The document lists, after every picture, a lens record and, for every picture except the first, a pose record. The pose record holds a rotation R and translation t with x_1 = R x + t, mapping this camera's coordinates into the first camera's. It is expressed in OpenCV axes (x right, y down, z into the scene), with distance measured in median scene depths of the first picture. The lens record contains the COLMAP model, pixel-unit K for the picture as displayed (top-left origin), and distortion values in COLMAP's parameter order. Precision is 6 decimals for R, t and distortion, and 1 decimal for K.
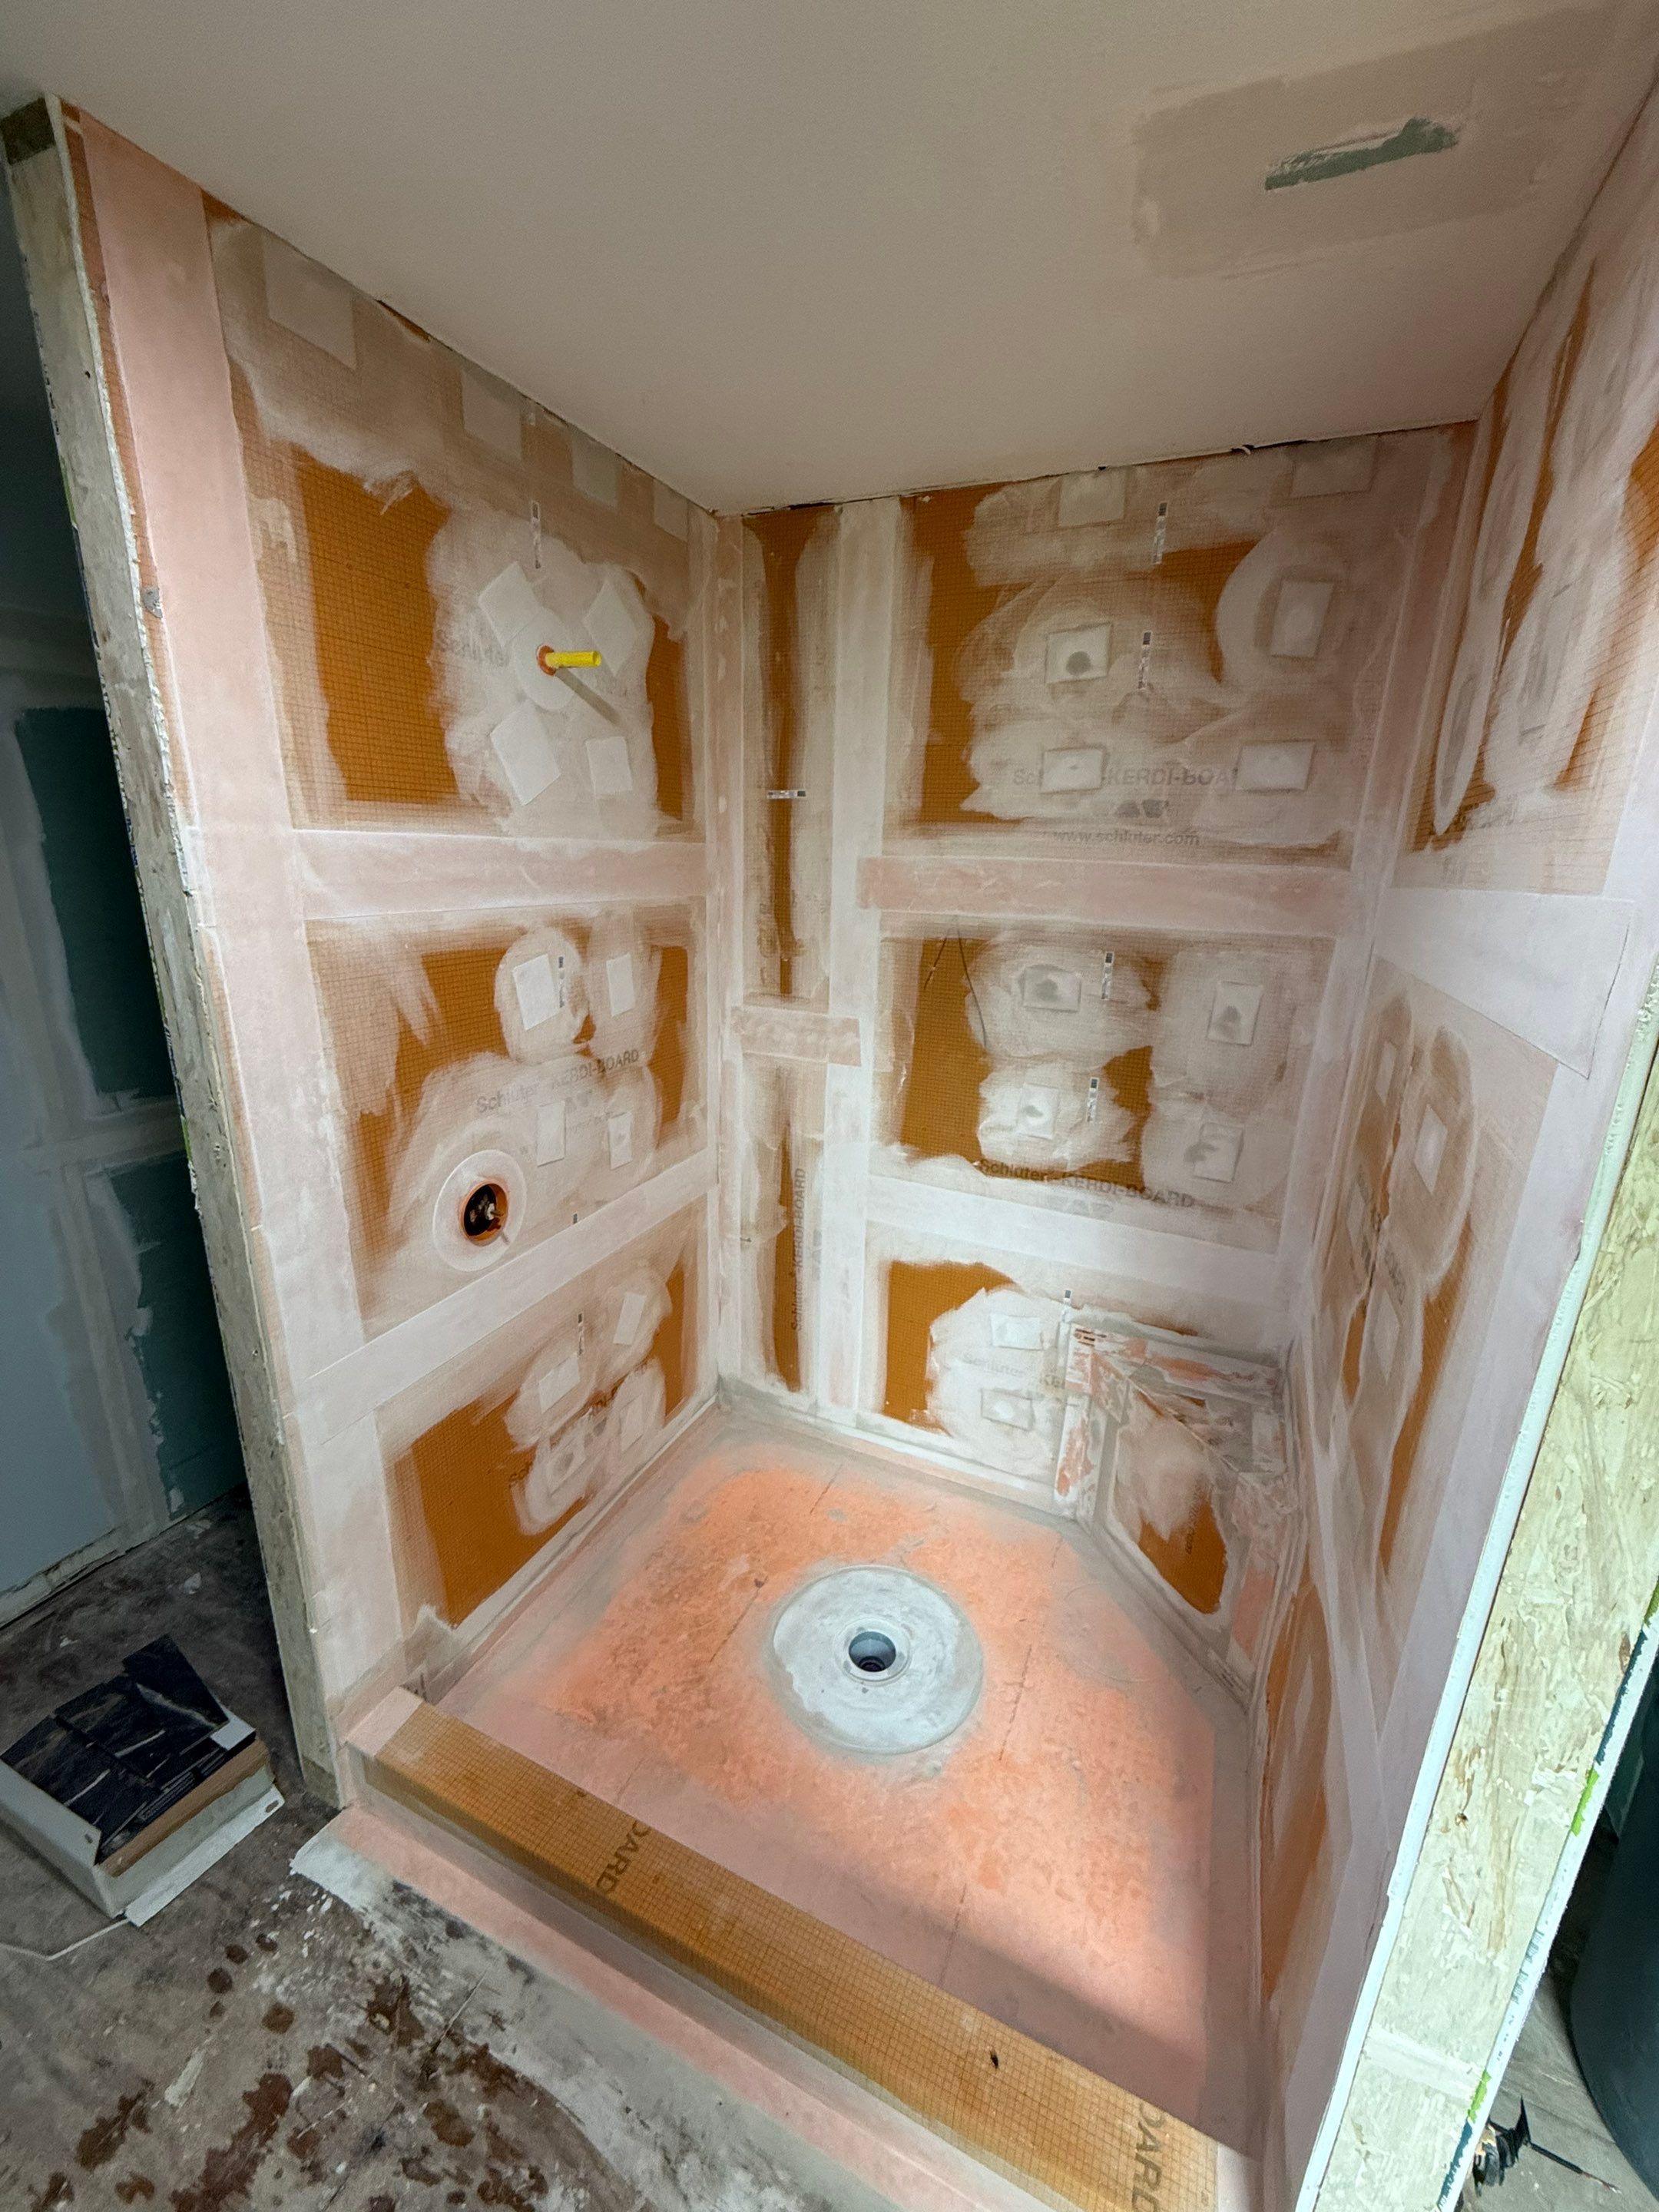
lens RADIAL K [[879.4, 0, 835.1], [0, 879.4, 1099.4], [0, 0, 1]] dist [0.000609, -0.000381]
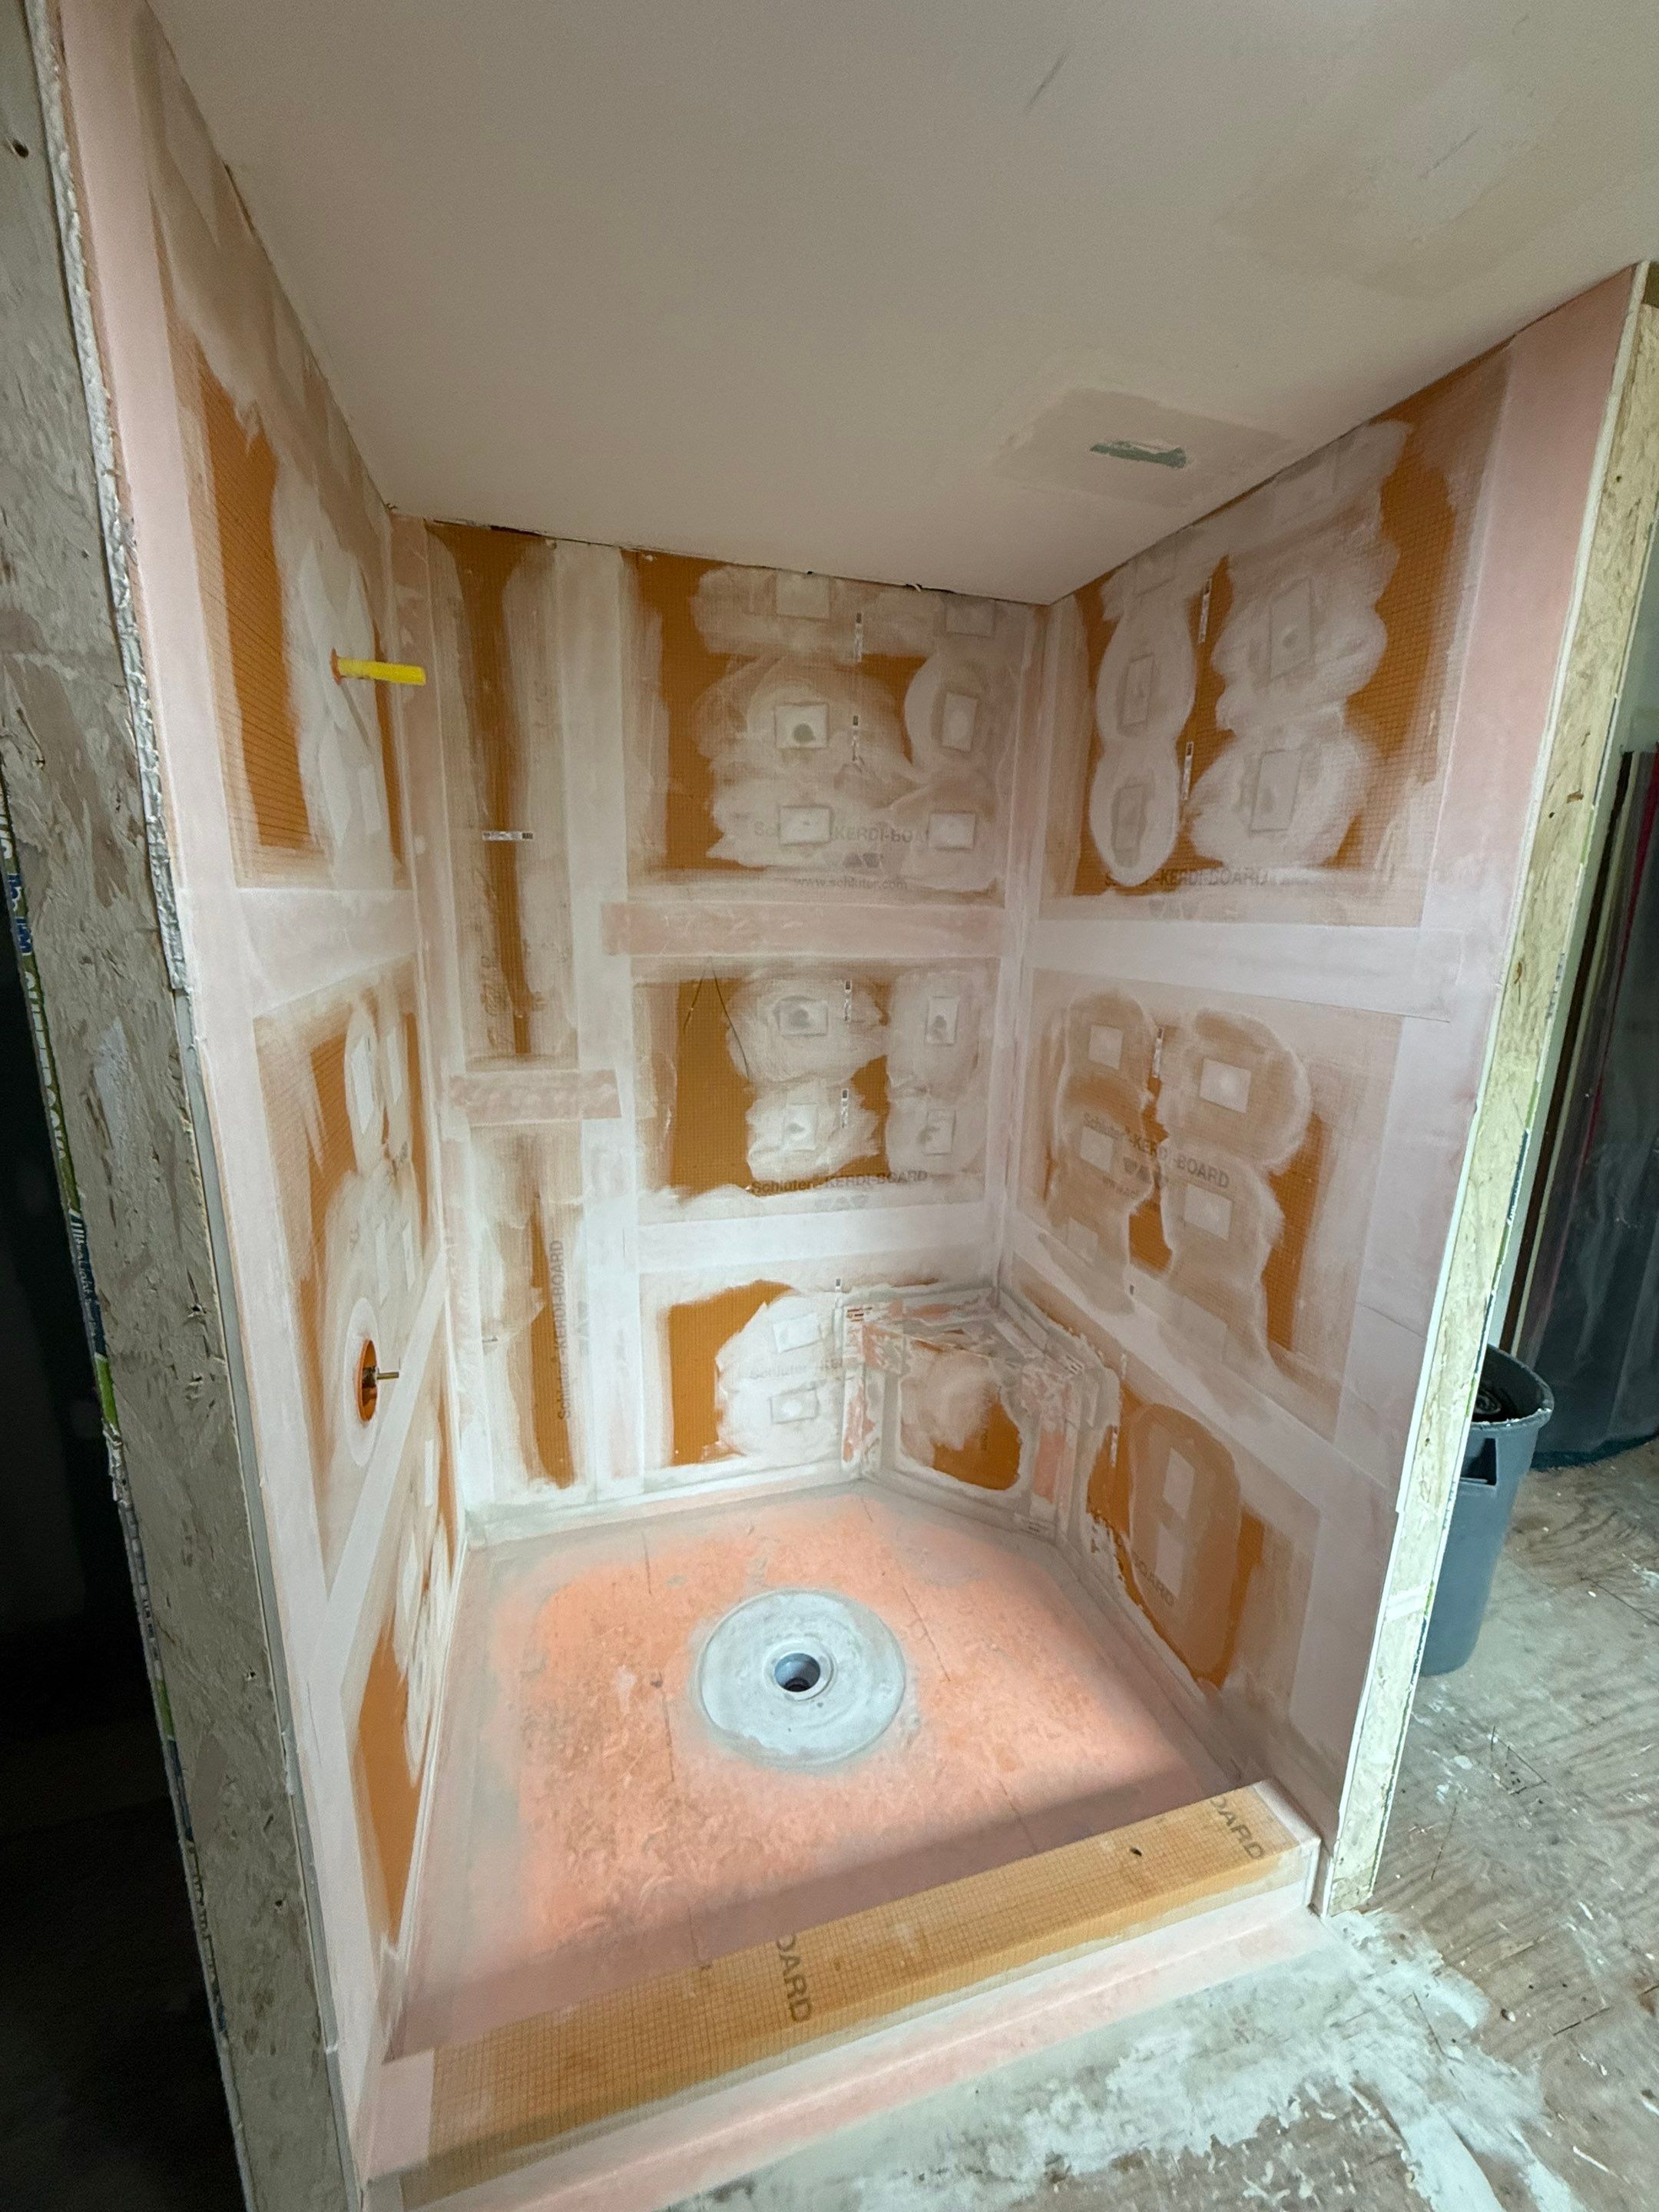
lens RADIAL K [[879.4, 0, 834.7], [0, 879.4, 1099.5], [0, 0, 1]] dist [0.000609, -0.000381]
pose [[0.753914, -0.160647, 0.637029, -0.627373], [0.180745, 0.982943, 0.033971, -0.072784], [-0.631621, 0.089529, 0.770091, 0.165952]]
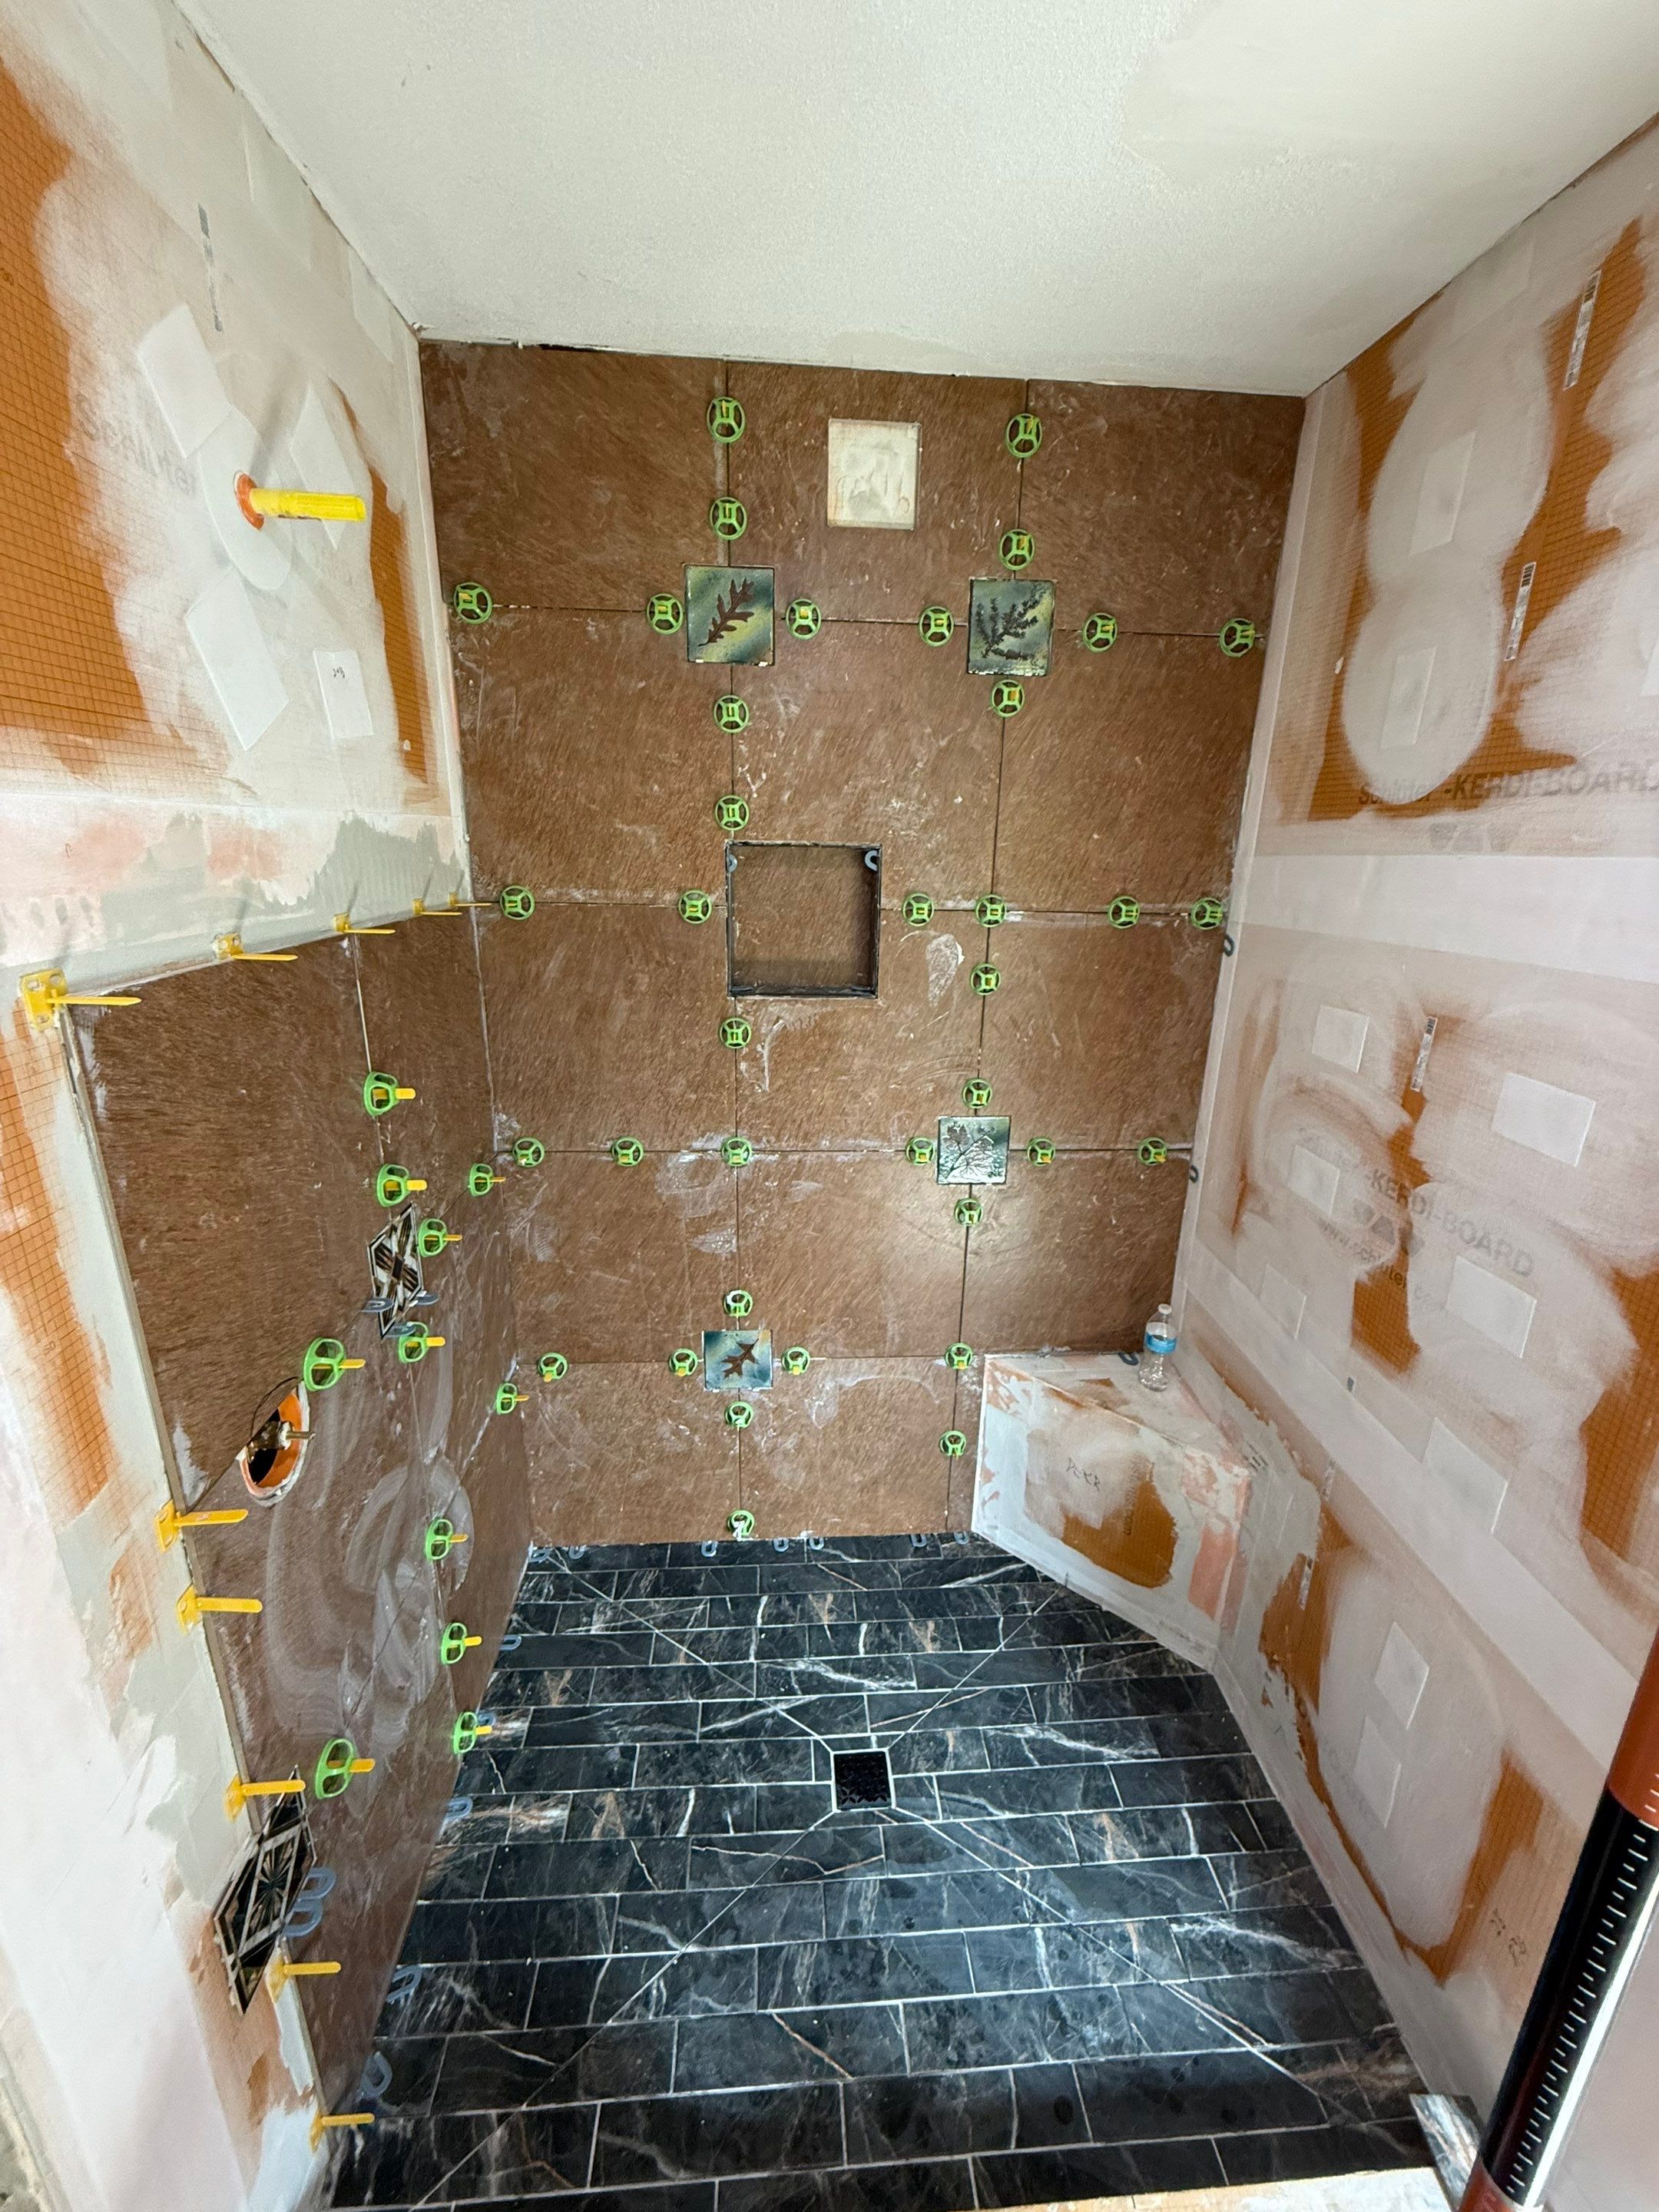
lens RADIAL K [[879.4, 0, 835.1], [0, 879.4, 1099.6], [0, 0, 1]] dist [0.000609, -0.000381]
pose [[0.880806, -0.147892, 0.449788, -0.346663], [0.136023, 0.988959, 0.058806, -0.096883], [-0.453518, 0.009385, 0.891197, 0.343459]]
